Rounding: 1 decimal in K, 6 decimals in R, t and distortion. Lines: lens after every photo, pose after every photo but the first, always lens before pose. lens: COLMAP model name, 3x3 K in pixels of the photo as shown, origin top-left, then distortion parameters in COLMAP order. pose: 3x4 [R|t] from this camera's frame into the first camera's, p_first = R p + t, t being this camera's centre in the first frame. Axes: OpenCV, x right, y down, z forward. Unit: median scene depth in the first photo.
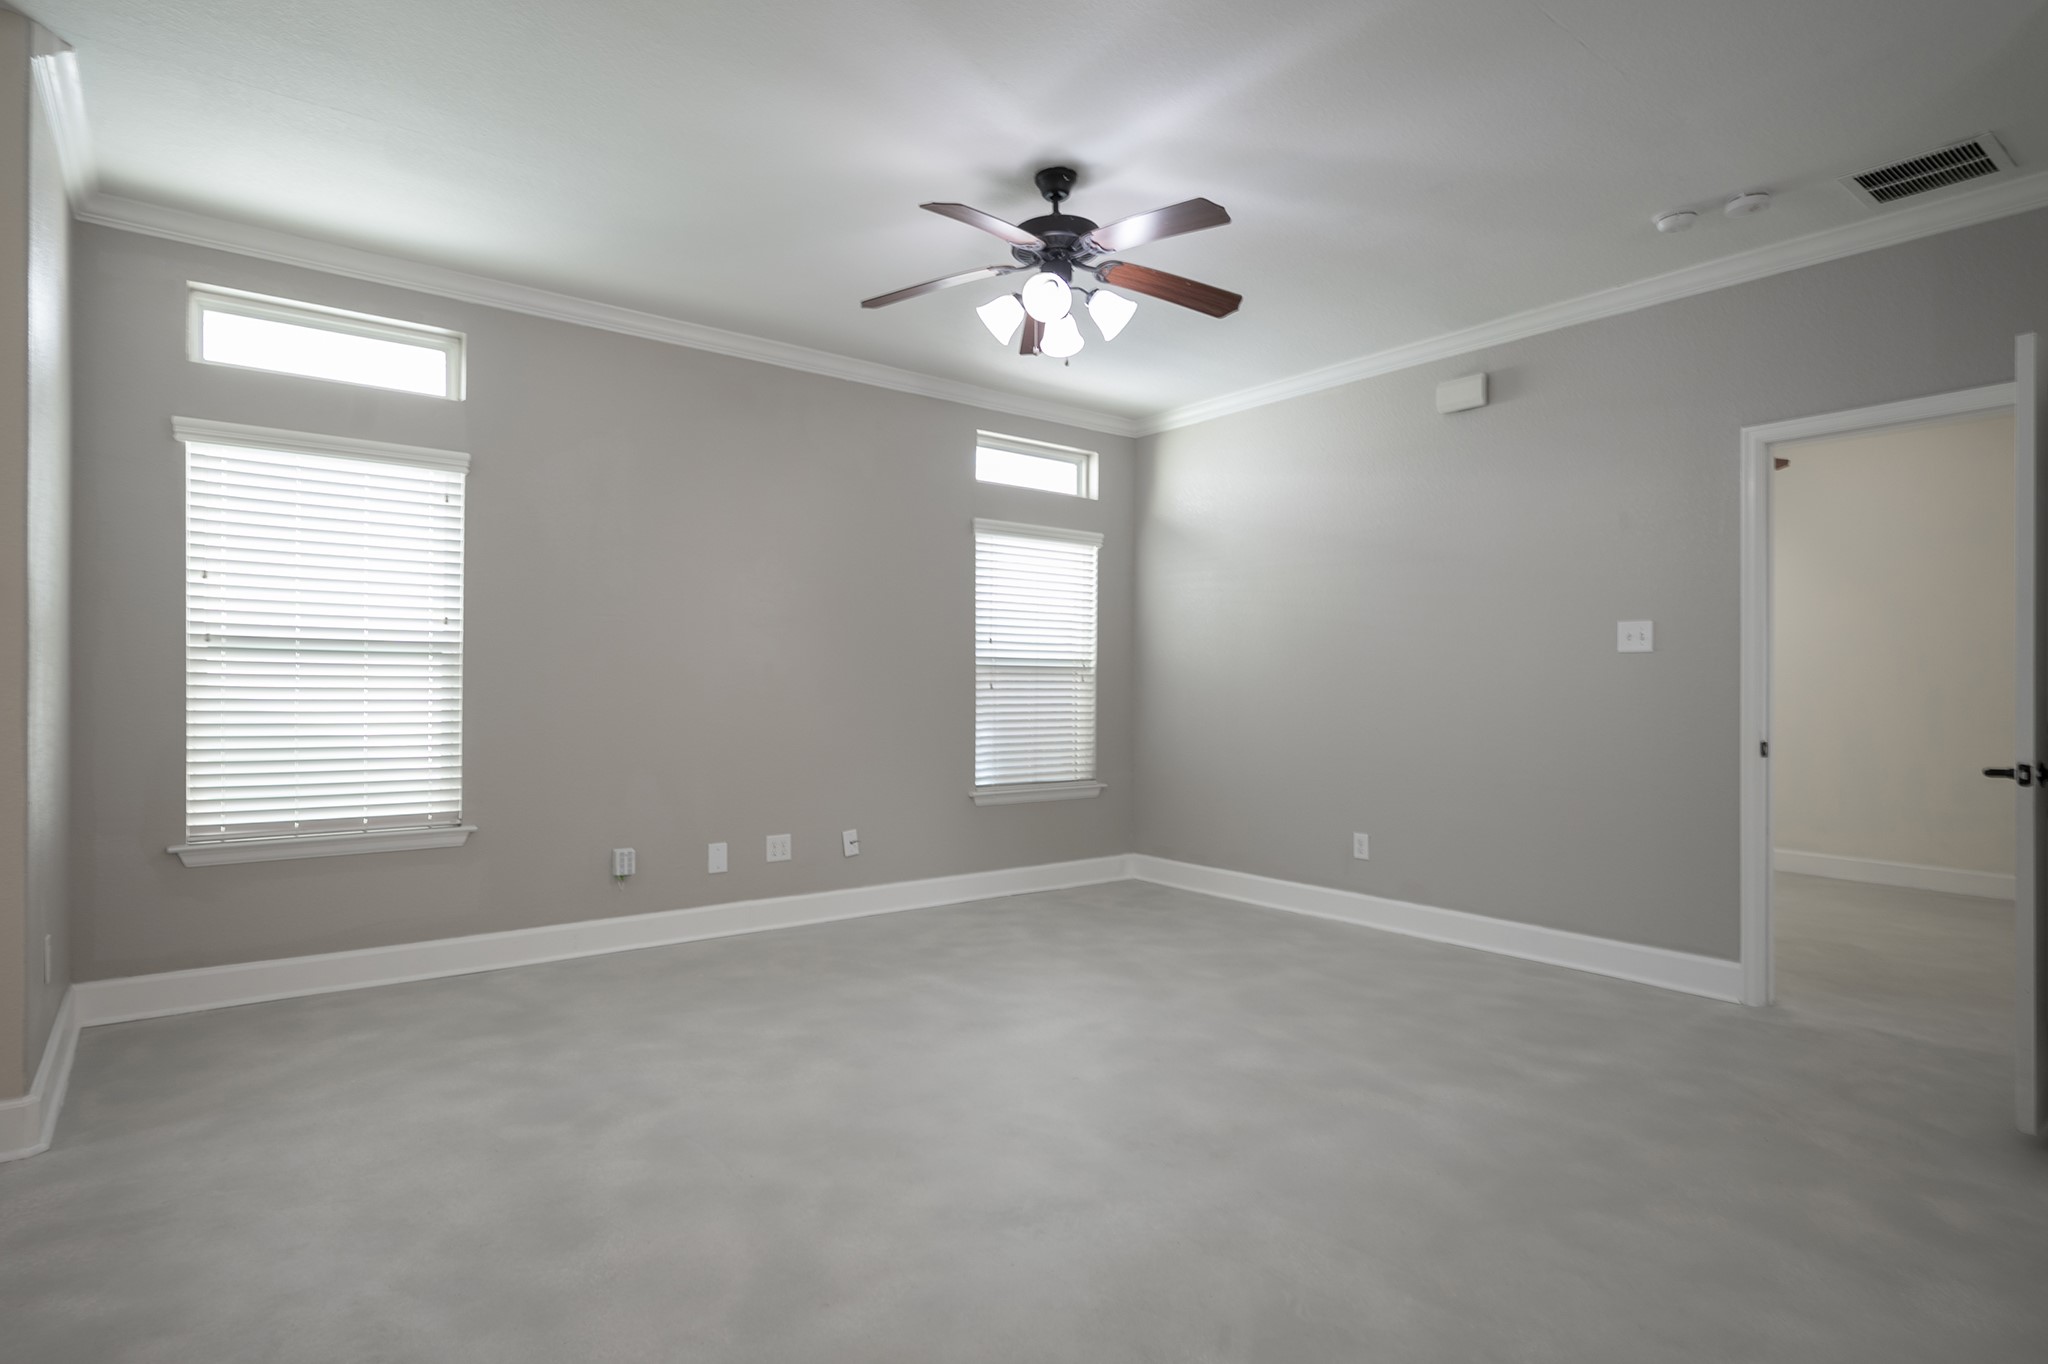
lens RADIAL K [[1047.7, 0, 1013.6], [0, 1047.7, 682.7], [0, 0, 1]] dist [-0.001789, 0.000696]
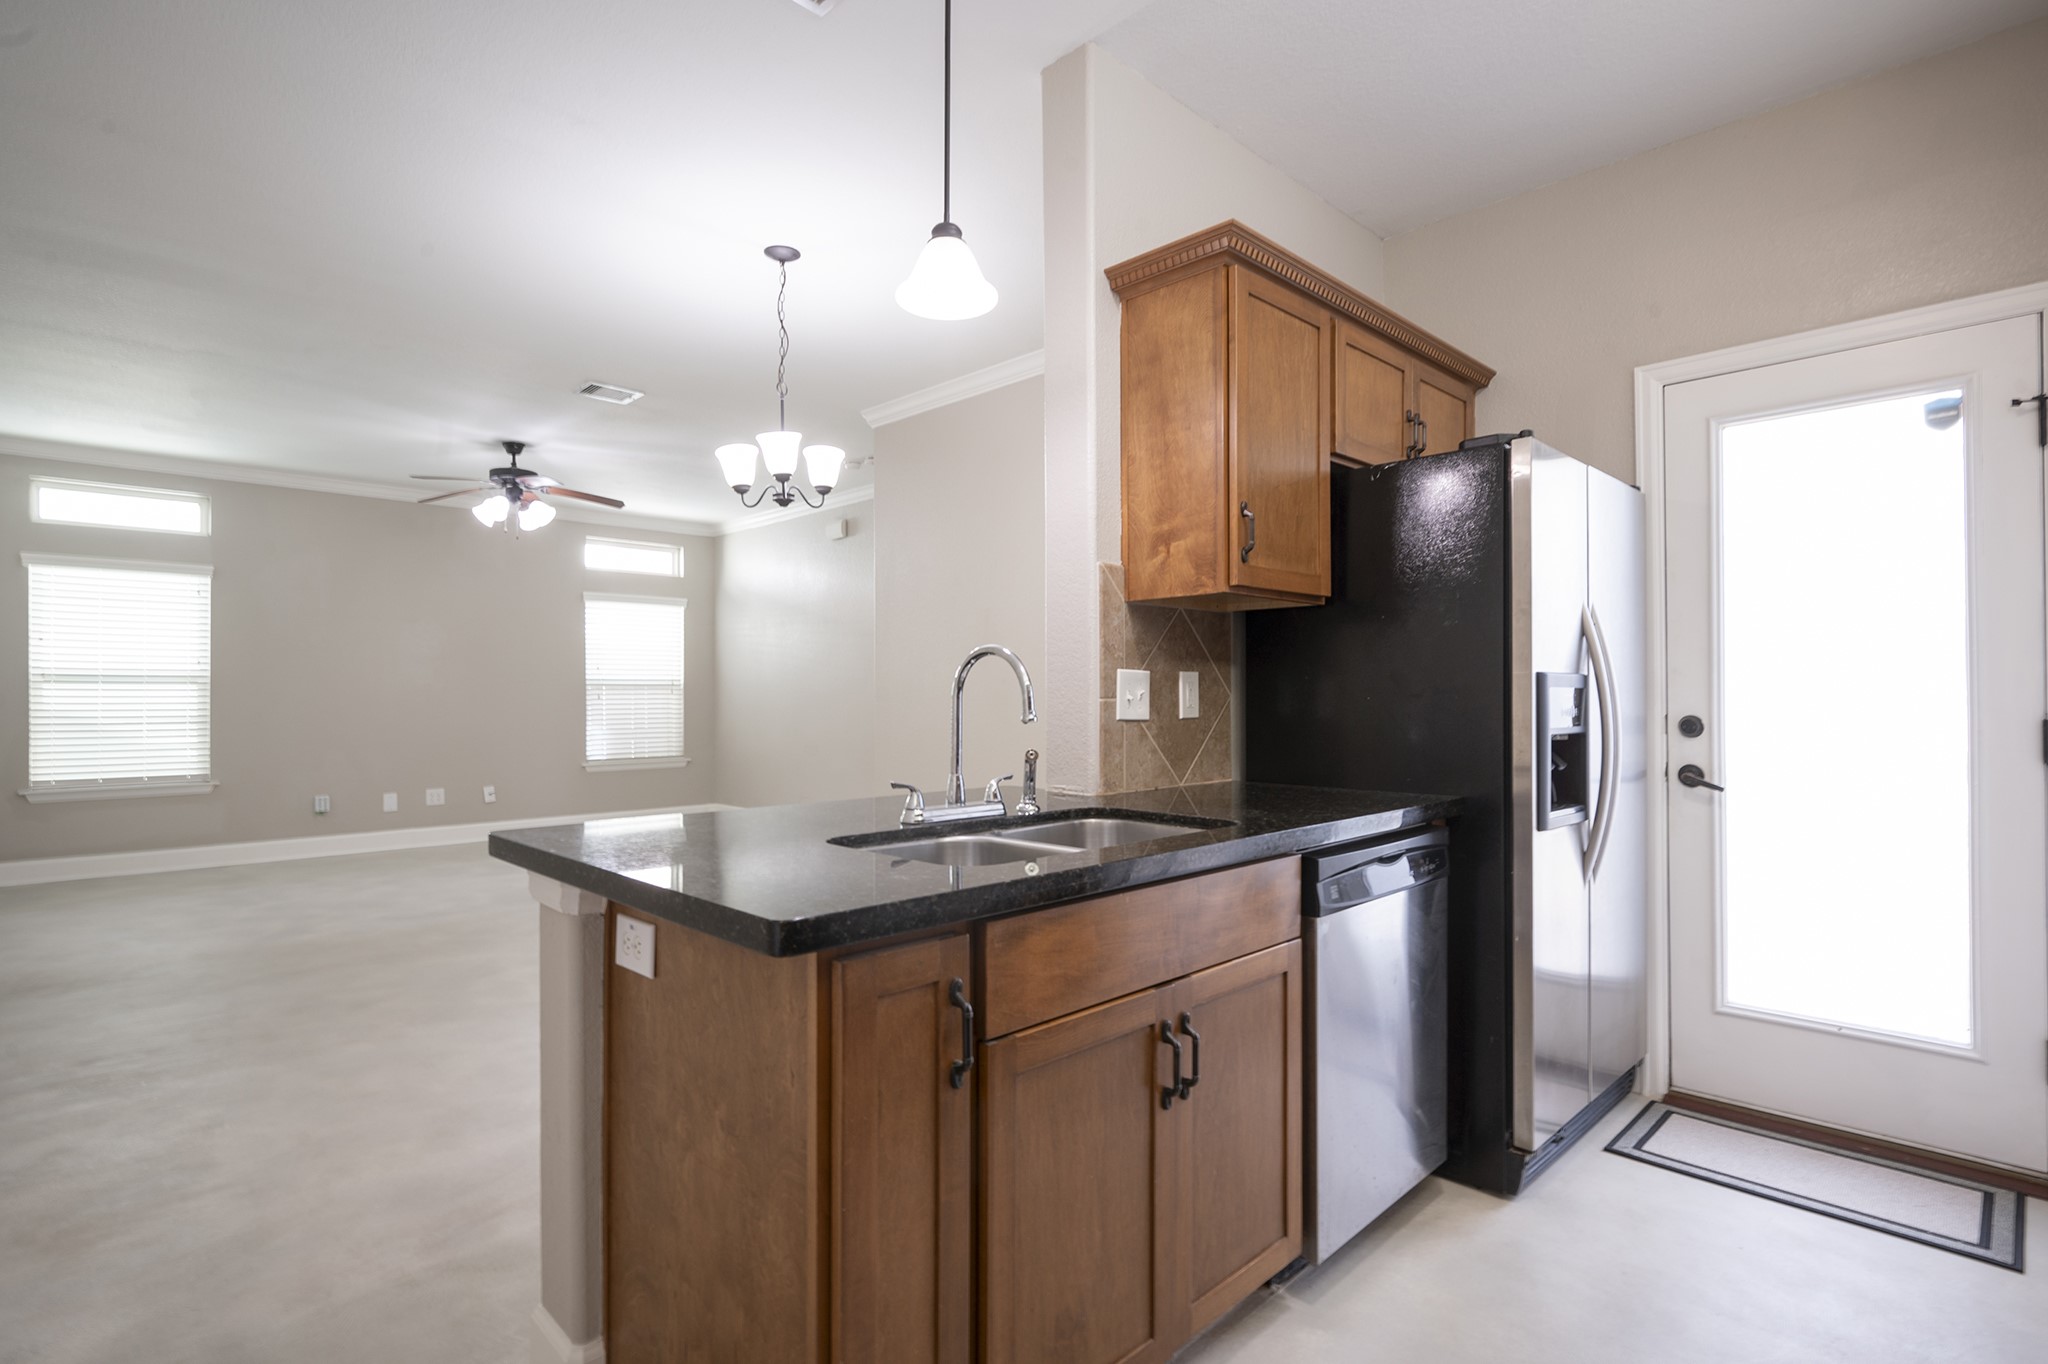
lens RADIAL K [[988.5, 0, 1035.0], [0, 988.5, 684.6], [0, 0, 1]] dist [0.005447, -0.000142]
pose [[0.994158, -0.005386, 0.107799, 0.650112], [0.005561, 0.999984, -0.001325, -0.013566], [-0.107790, 0.001916, 0.994172, -0.772784]]
